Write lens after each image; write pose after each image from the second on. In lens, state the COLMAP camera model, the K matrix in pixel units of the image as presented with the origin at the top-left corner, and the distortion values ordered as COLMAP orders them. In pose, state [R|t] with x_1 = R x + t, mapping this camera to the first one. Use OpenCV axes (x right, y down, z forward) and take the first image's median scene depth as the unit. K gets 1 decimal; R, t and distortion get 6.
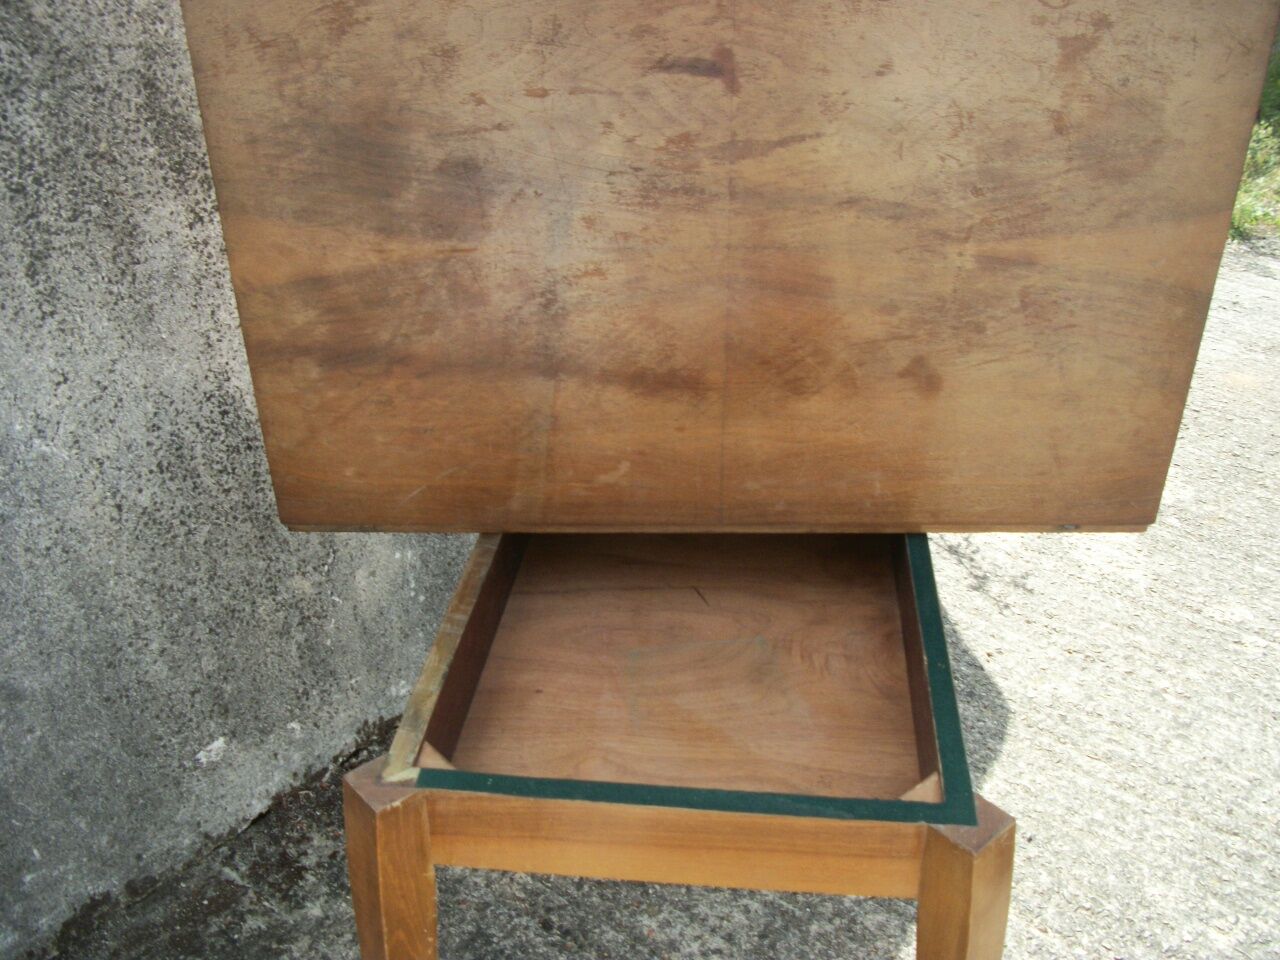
lens RADIAL K [[1225.6, 0, 665.8], [0, 1225.6, 474.0], [0, 0, 1]] dist [-0.140228, 0.061878]
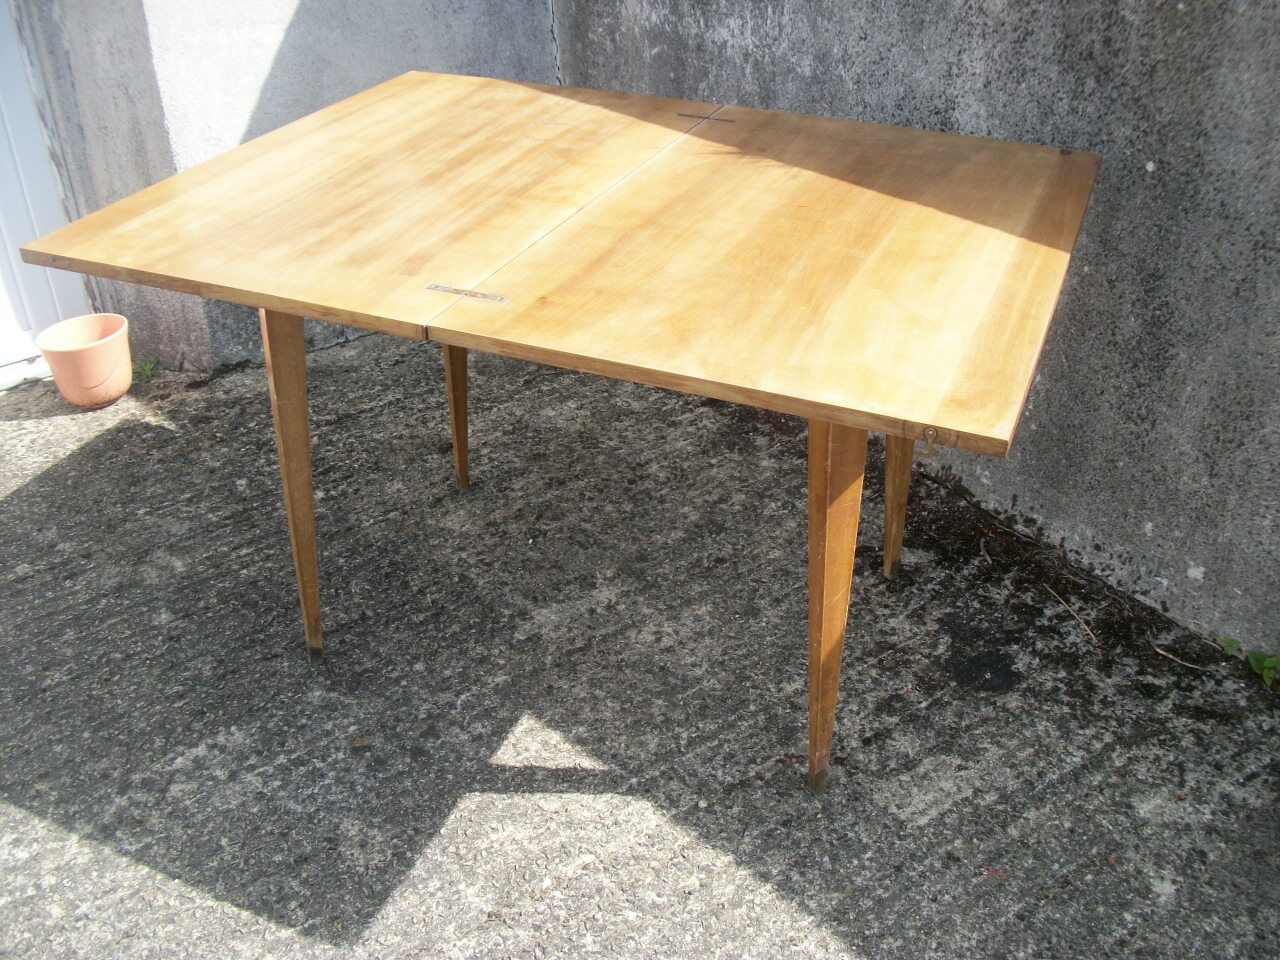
lens RADIAL K [[1222.8, 0, 667.6], [0, 1222.8, 475.5], [0, 0, 1]] dist [-0.152877, 0.093767]
pose [[-0.257735, 0.517306, -0.816069, 0.905261], [-0.462972, 0.675212, 0.574235, -0.386376], [0.848074, 0.525817, 0.065472, 0.829540]]
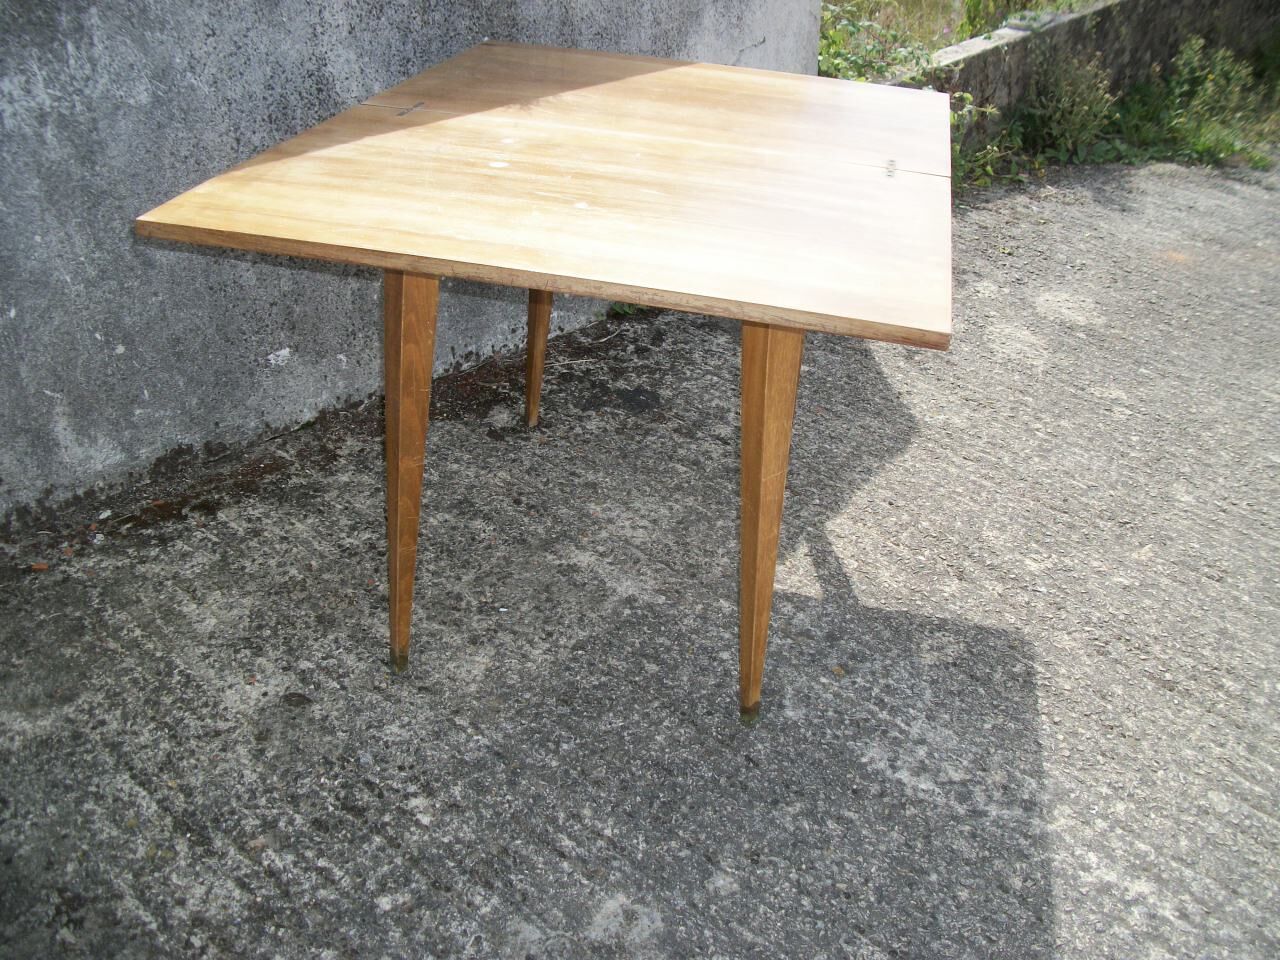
lens RADIAL K [[1222.0, 0, 665.9], [0, 1222.0, 474.9], [0, 0, 1]] dist [-0.142939, 0.069584]
pose [[0.994878, 0.097043, -0.028298, 0.097963], [-0.096331, 0.995022, 0.025513, 0.298240], [0.030633, -0.022656, 0.999274, -0.328707]]
